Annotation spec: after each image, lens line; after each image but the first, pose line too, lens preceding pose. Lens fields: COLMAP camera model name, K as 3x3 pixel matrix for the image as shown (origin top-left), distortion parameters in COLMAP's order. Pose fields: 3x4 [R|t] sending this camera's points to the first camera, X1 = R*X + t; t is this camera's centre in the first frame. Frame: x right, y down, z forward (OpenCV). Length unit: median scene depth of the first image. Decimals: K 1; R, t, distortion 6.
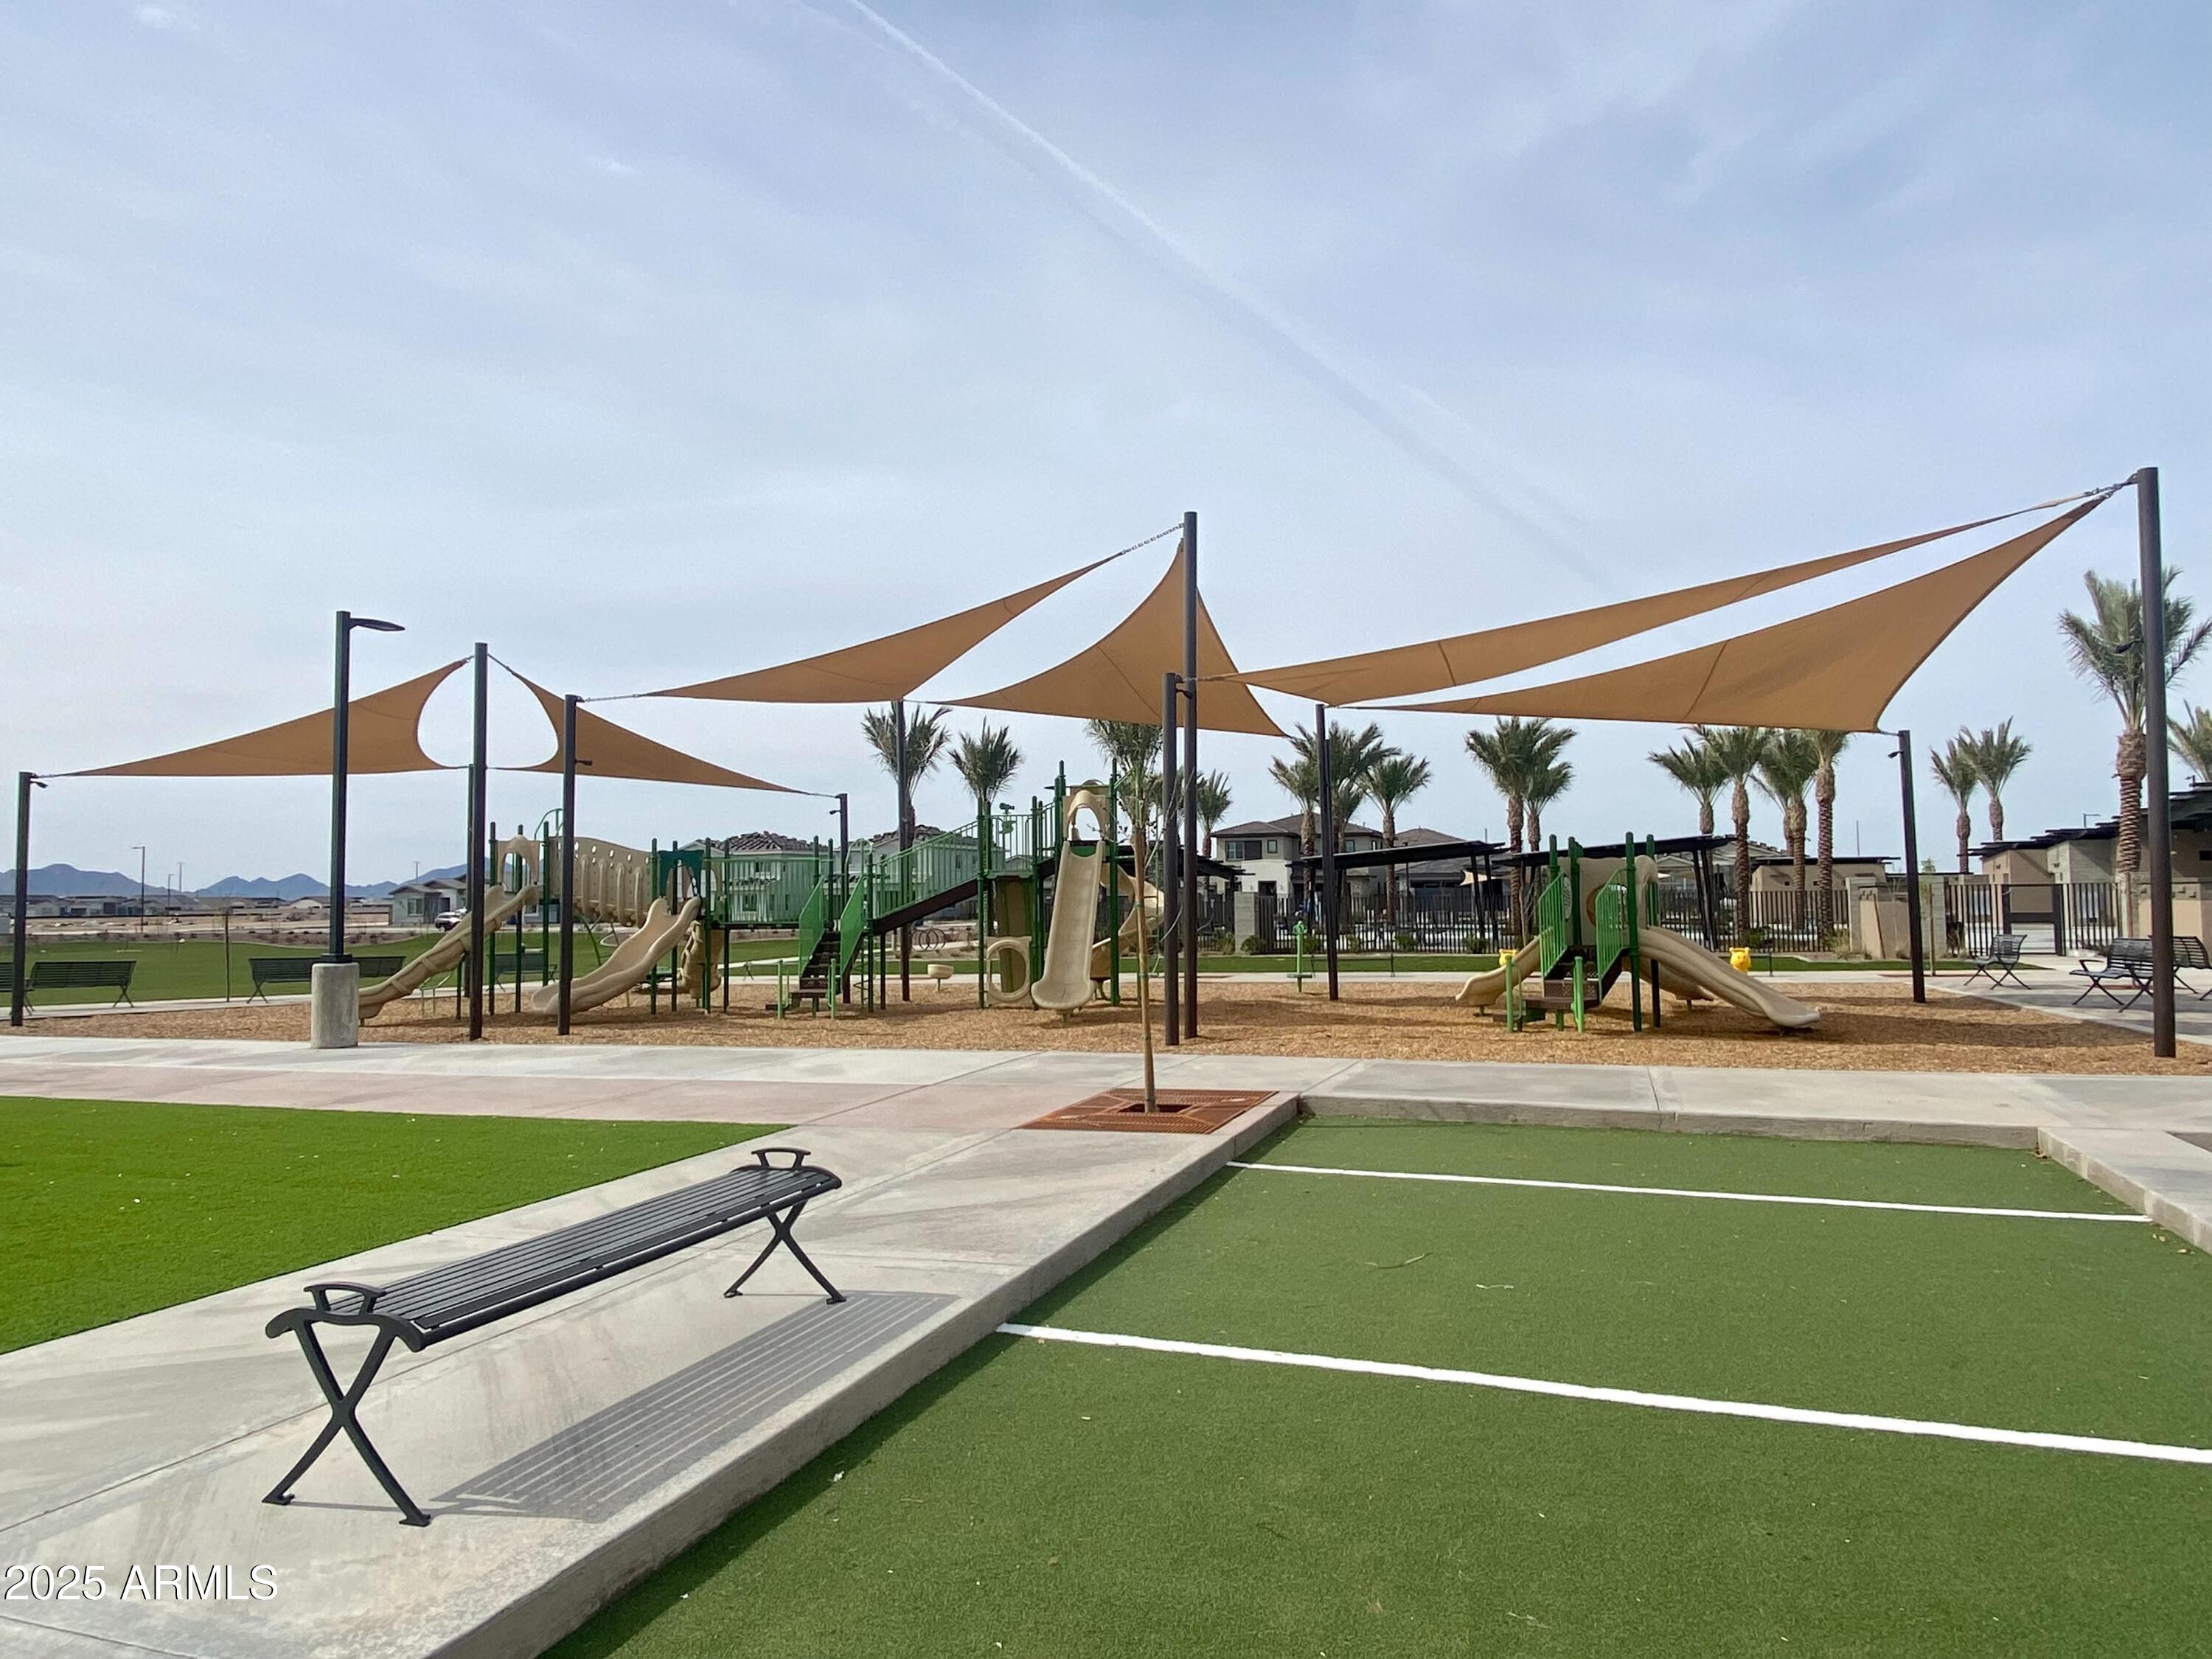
lens RADIAL K [[1352.8, 0, 1106.0], [0, 1352.8, 829.5], [0, 0, 1]] dist [0.049659, -0.000397]
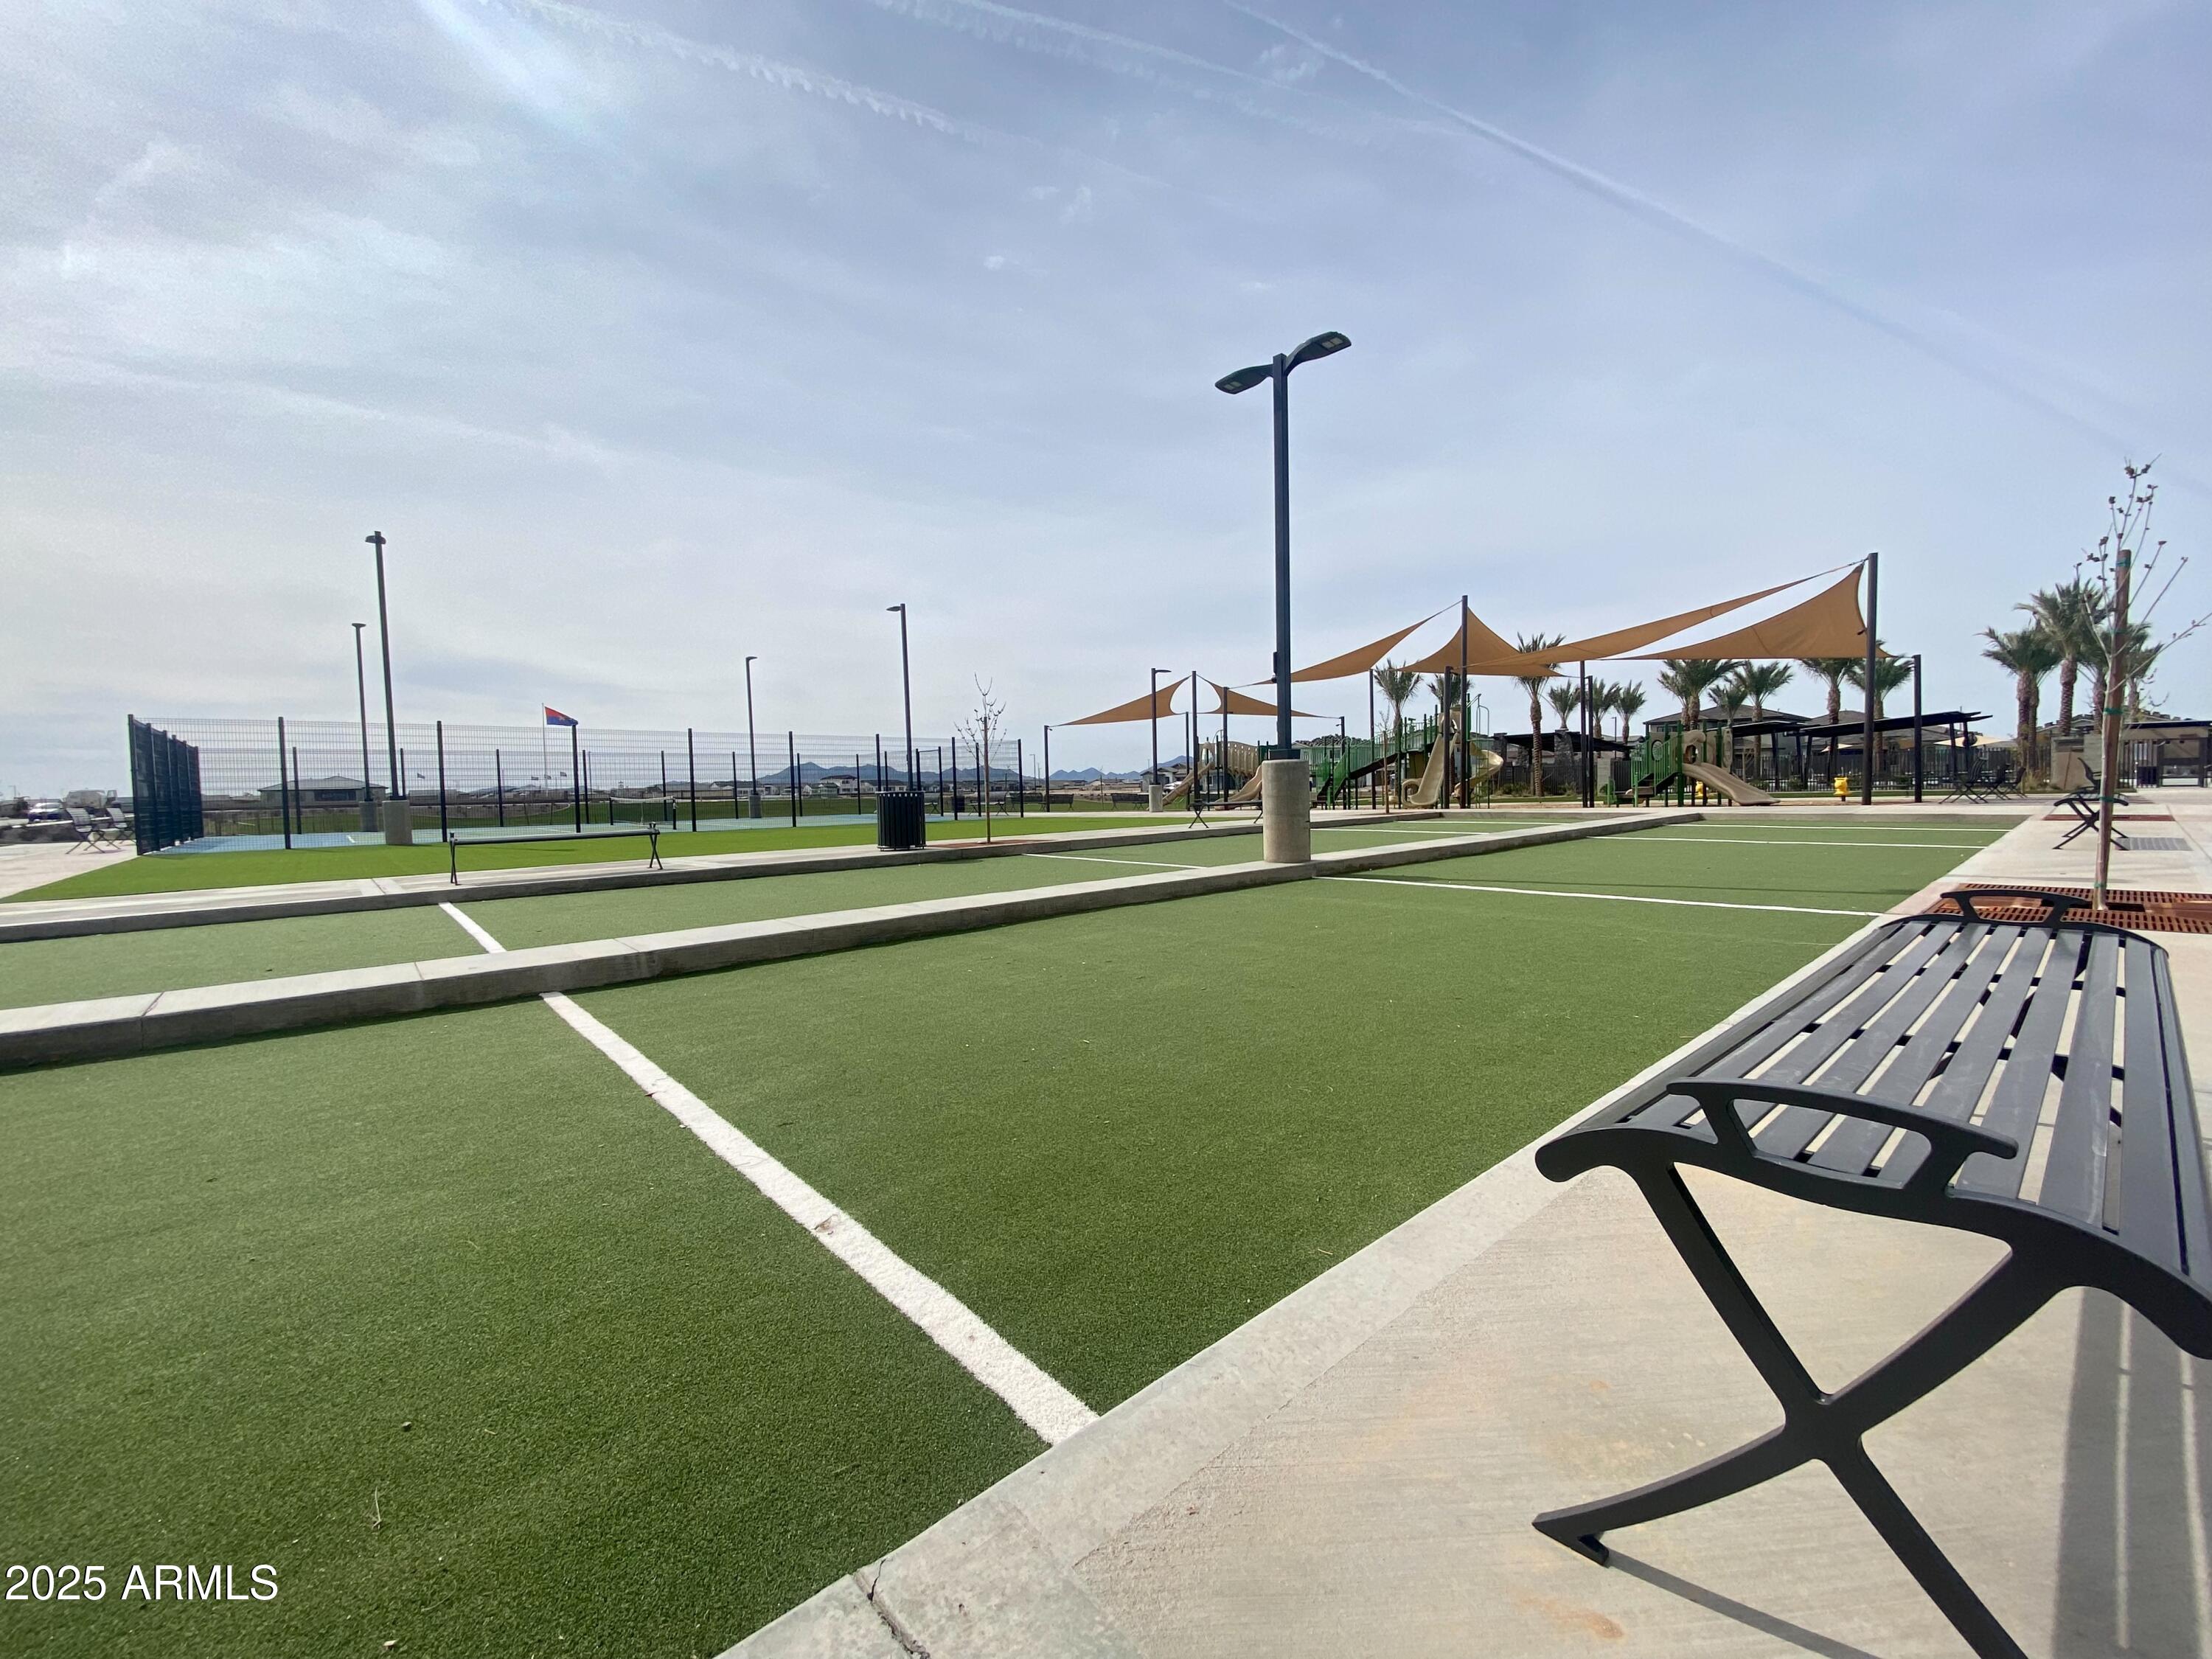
lens RADIAL K [[886.9, 0, 1106.0], [0, 886.9, 829.5], [0, 0, 1]] dist [-0.000530, -0.000028]
pose [[0.871516, 0.011067, -0.490242, 0.196815], [0.042344, 0.994313, 0.097722, -0.001679], [0.488535, -0.105925, 0.866091, -0.491811]]
